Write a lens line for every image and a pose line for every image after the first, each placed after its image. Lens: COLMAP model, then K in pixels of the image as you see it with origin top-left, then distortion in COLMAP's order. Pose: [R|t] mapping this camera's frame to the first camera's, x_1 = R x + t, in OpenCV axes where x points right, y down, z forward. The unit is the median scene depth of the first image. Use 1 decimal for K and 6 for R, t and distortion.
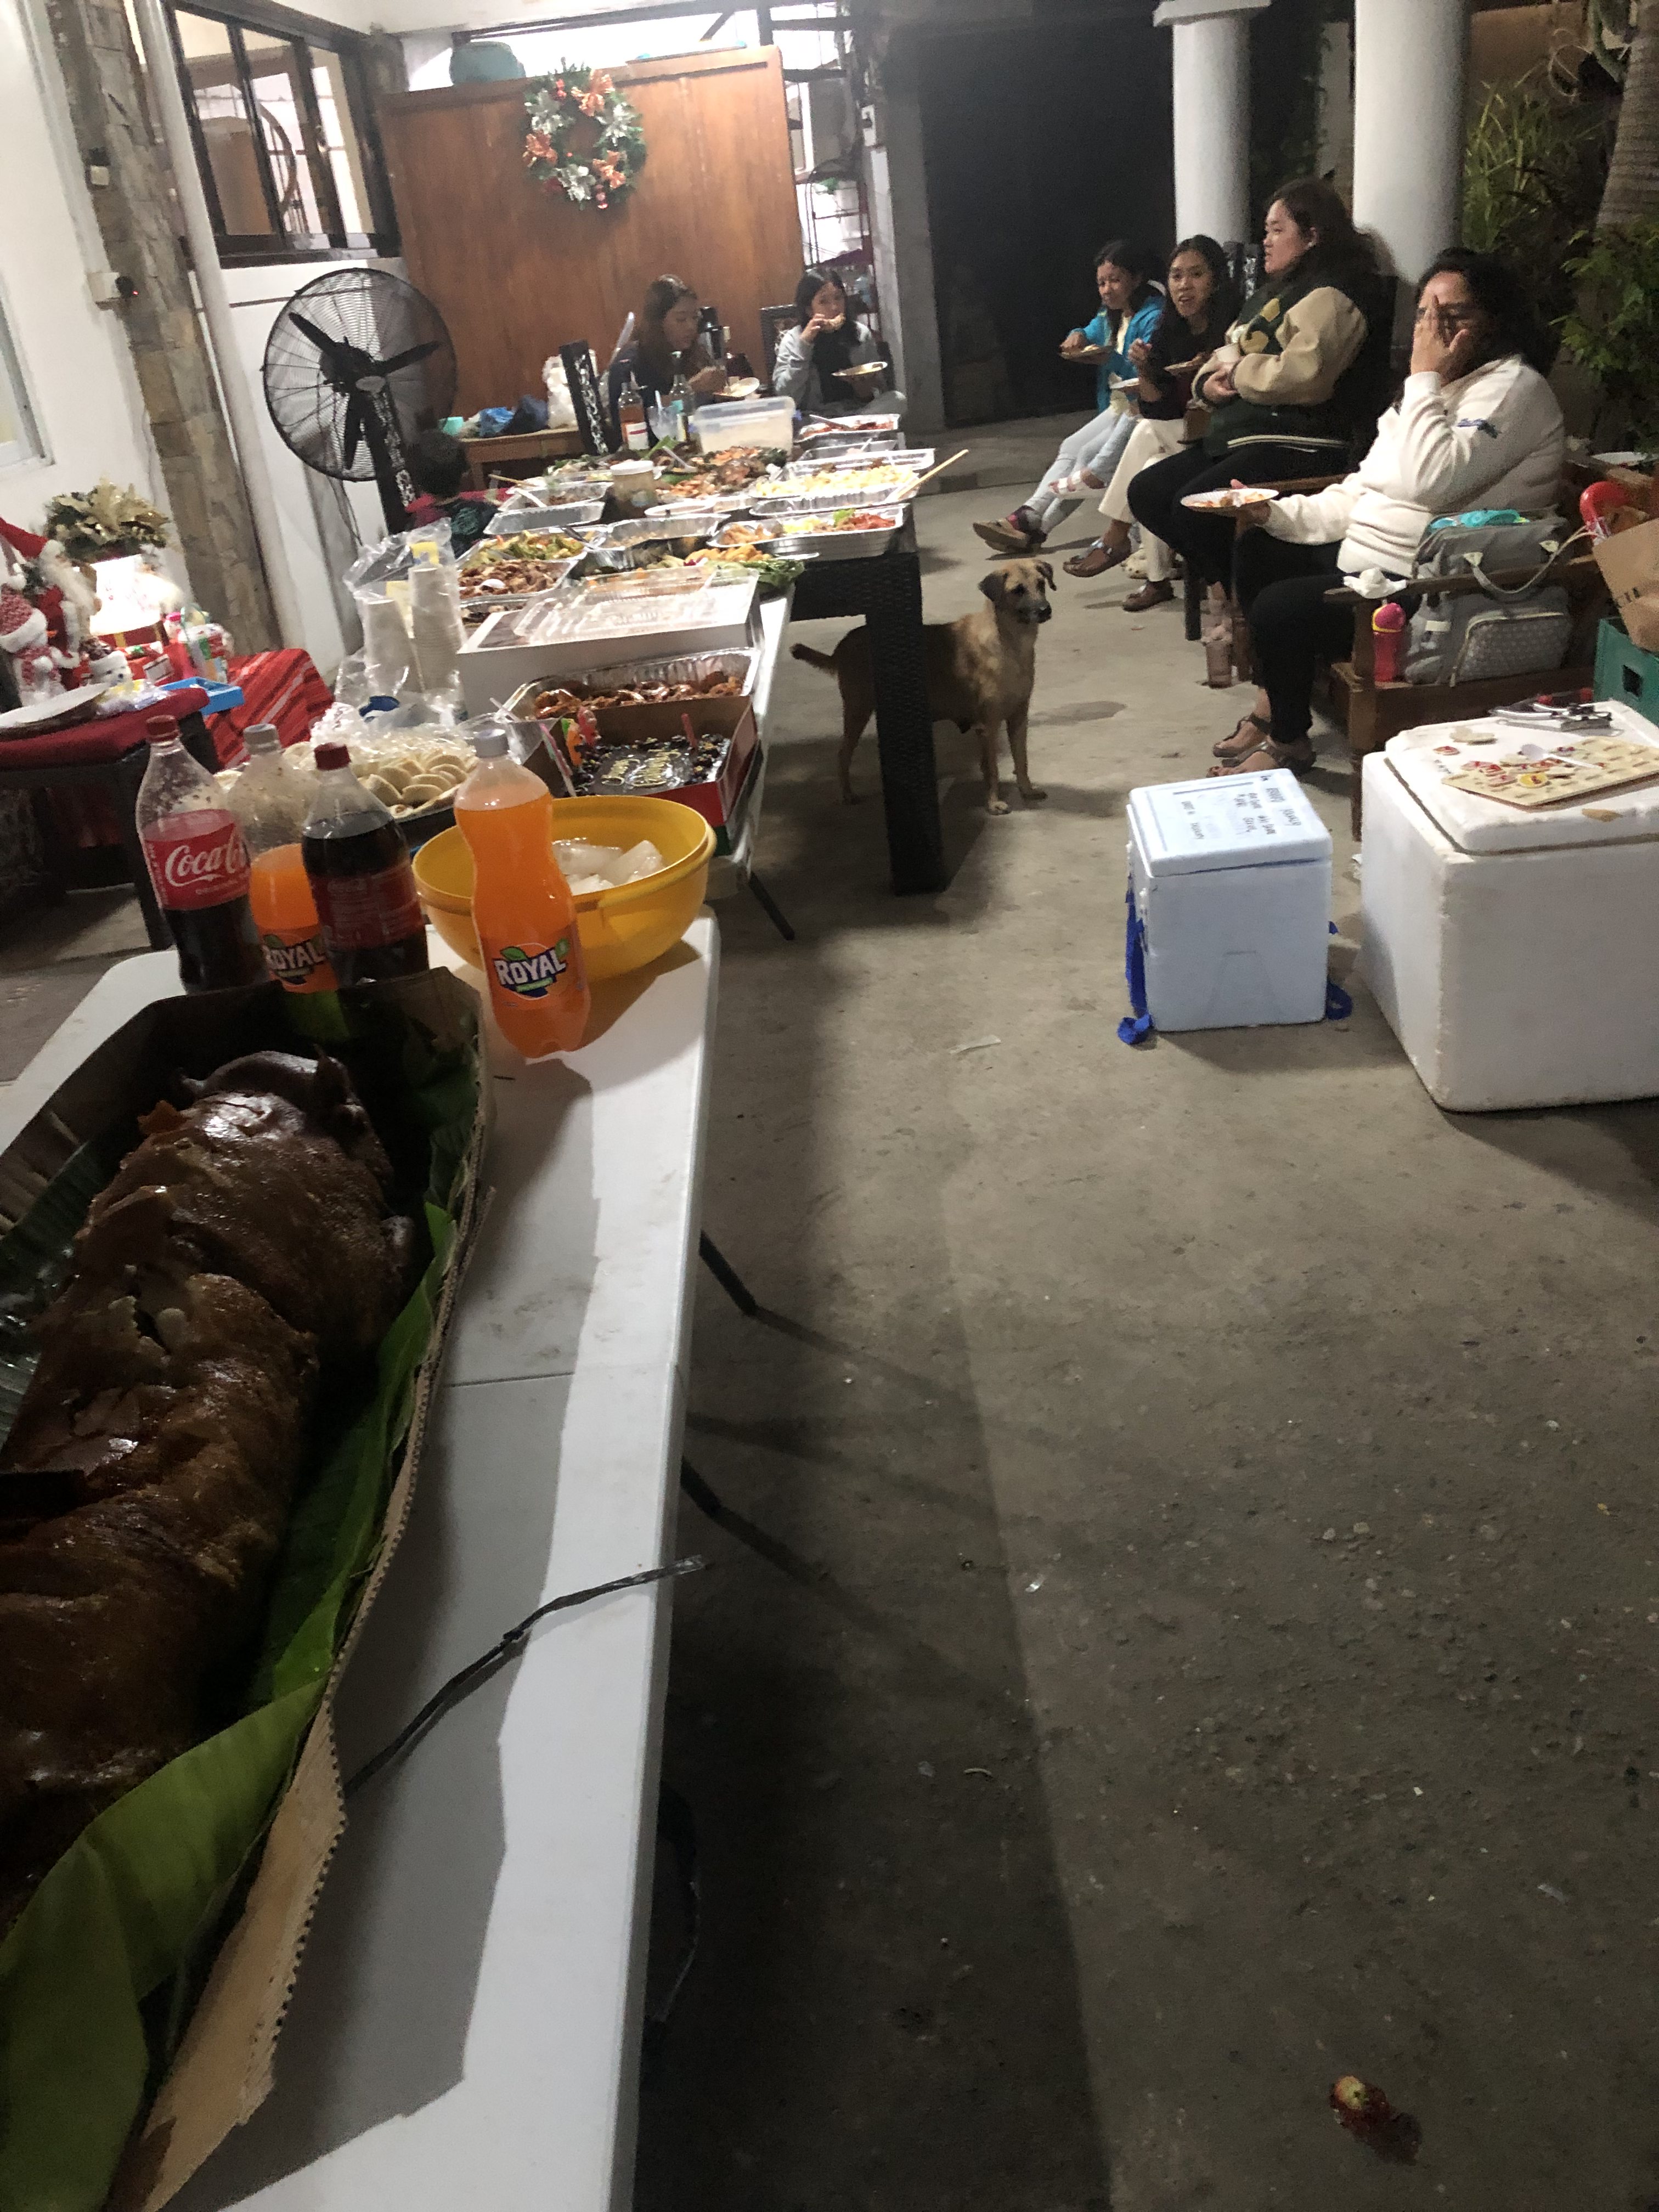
lens RADIAL K [[1786.7, 0, 829.5], [0, 1786.7, 1106.0], [0, 0, 1]] dist [0.031787, -0.018804]
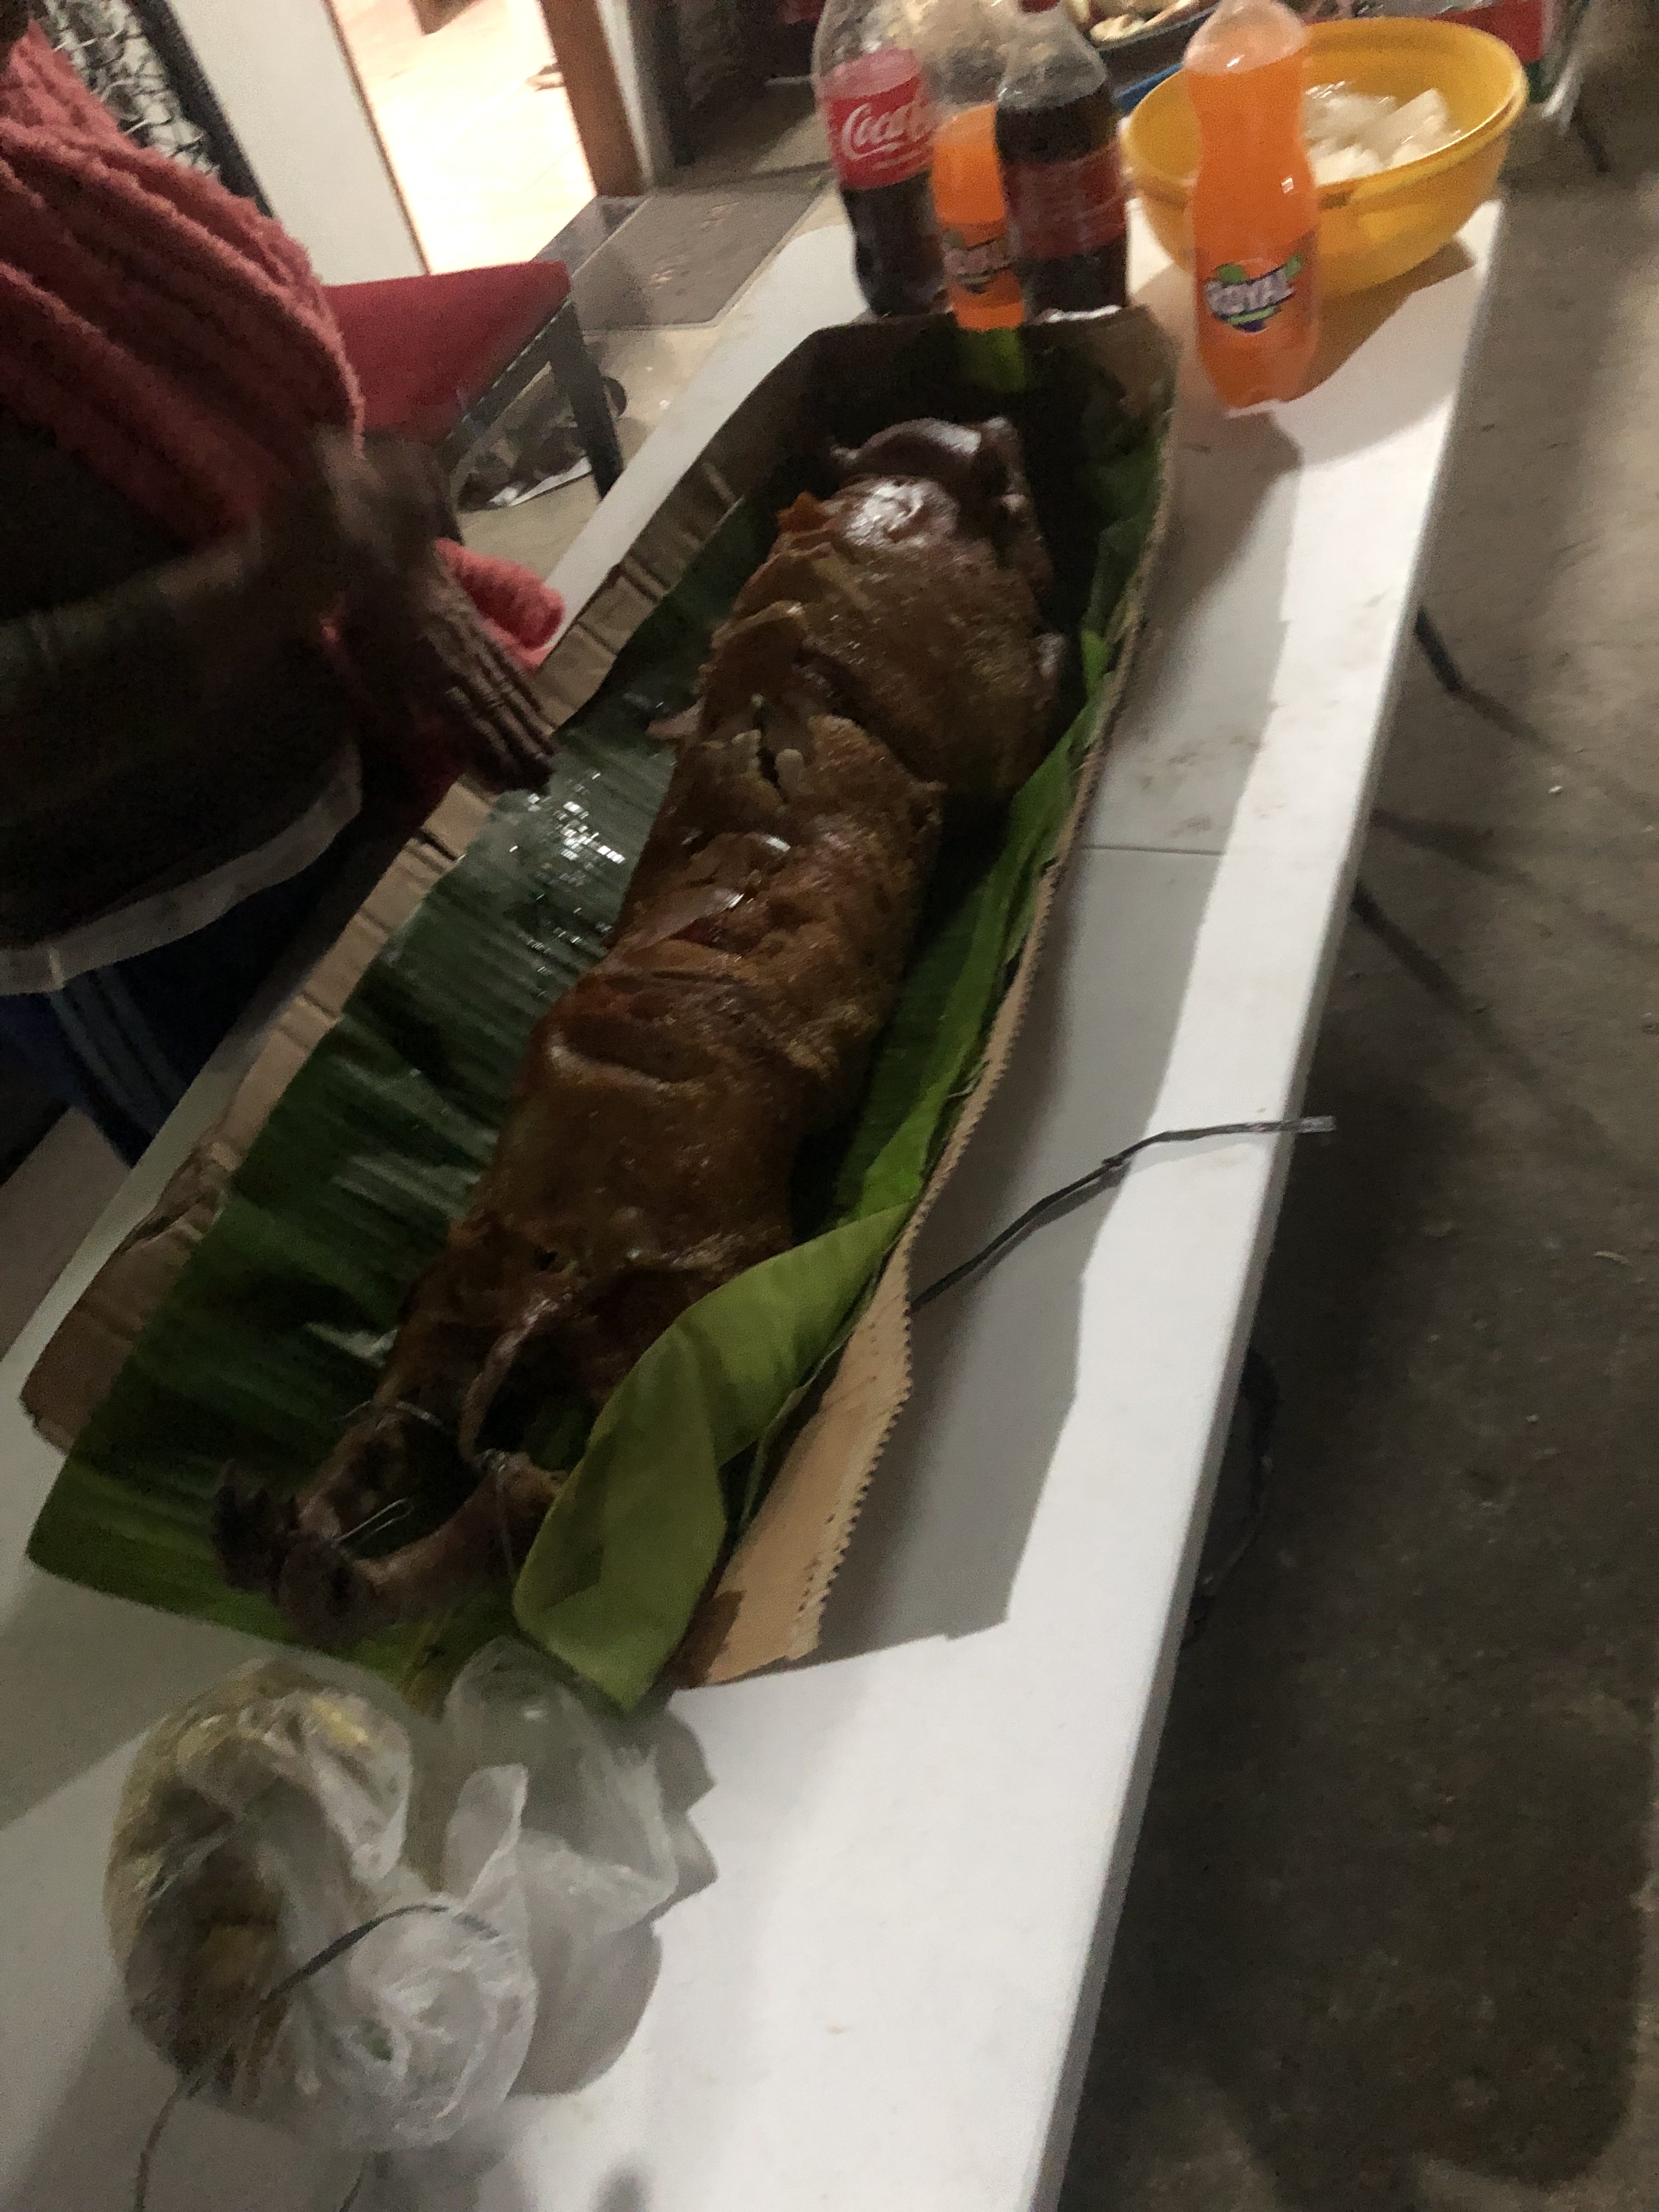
lens RADIAL K [[1774.5, 0, 843.0], [0, 1774.5, 1064.3], [0, 0, 1]] dist [0.005055, 0.017432]
pose [[0.929121, 0.193795, -0.314925, -0.017428], [-0.049928, 0.909613, 0.412446, -0.085987], [0.366390, -0.367488, 0.854816, 0.119085]]
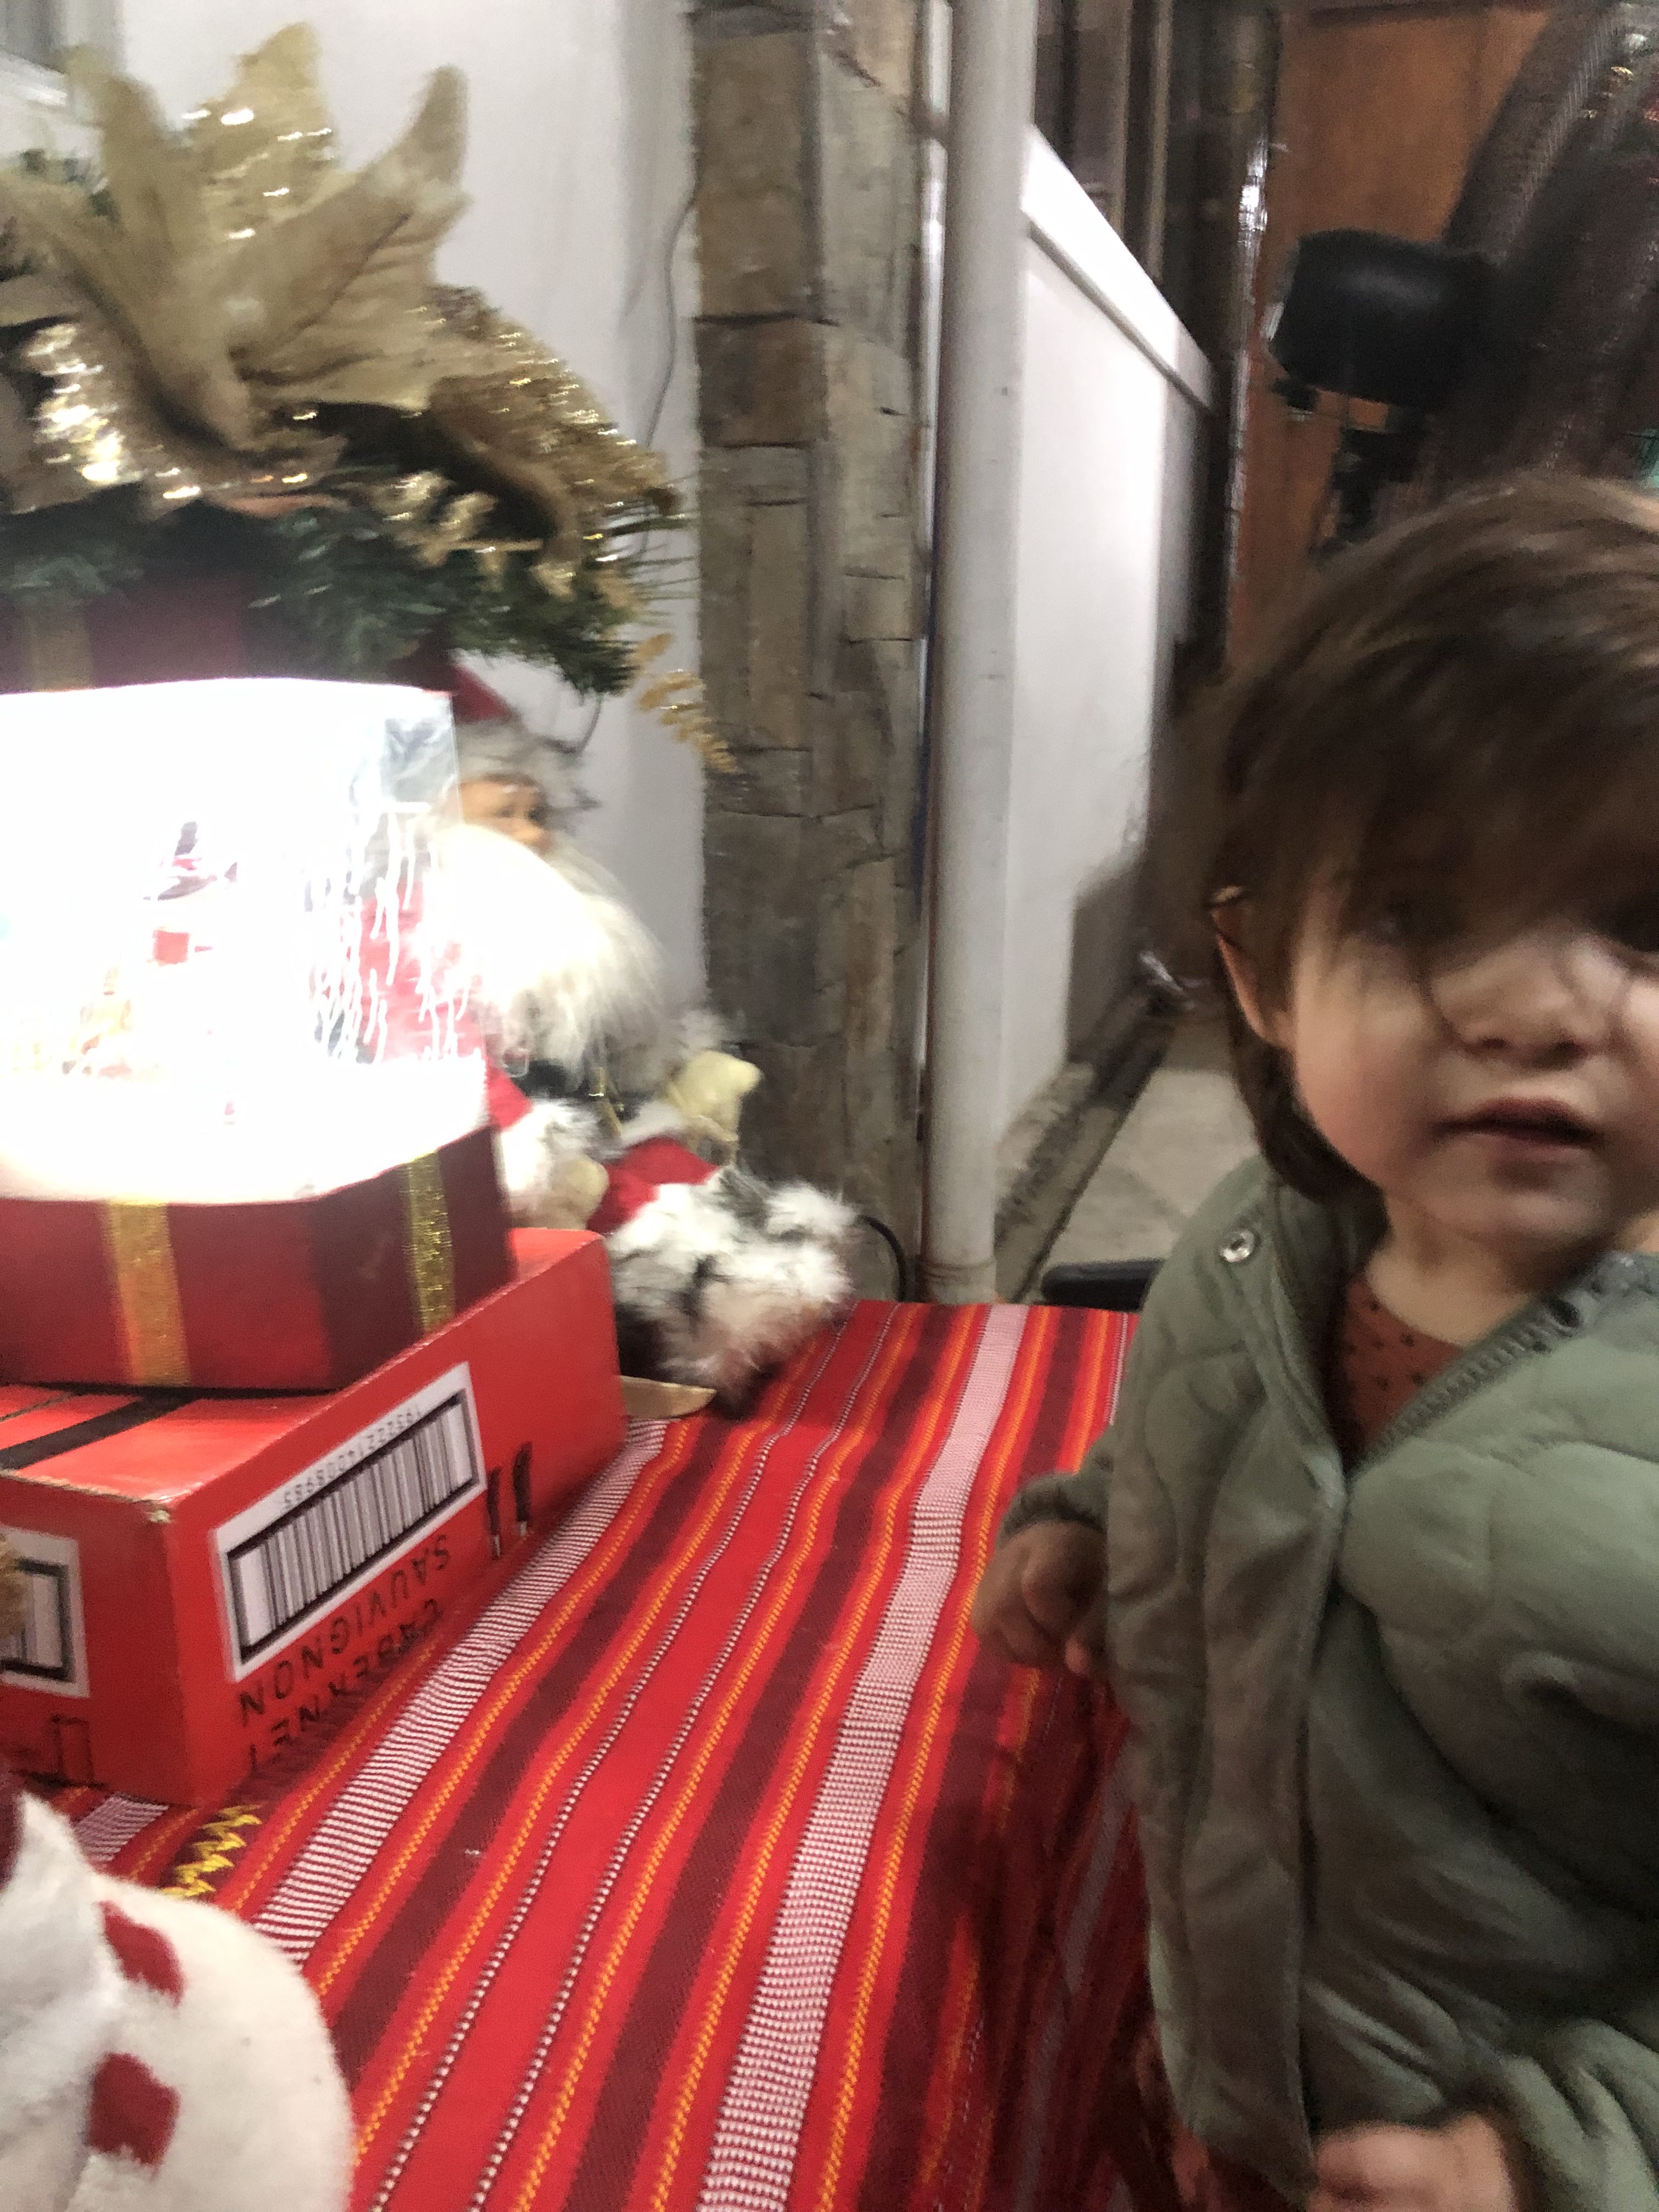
lens RADIAL K [[1786.7, 0, 829.5], [0, 1786.7, 1106.0], [0, 0, 1]] dist [0.031787, -0.018804]
pose [[0.958071, 0.176037, -0.226077, -0.353721], [-0.215186, 0.963035, -0.162043, -0.290105], [0.189194, 0.203898, 0.960537, 0.982643]]
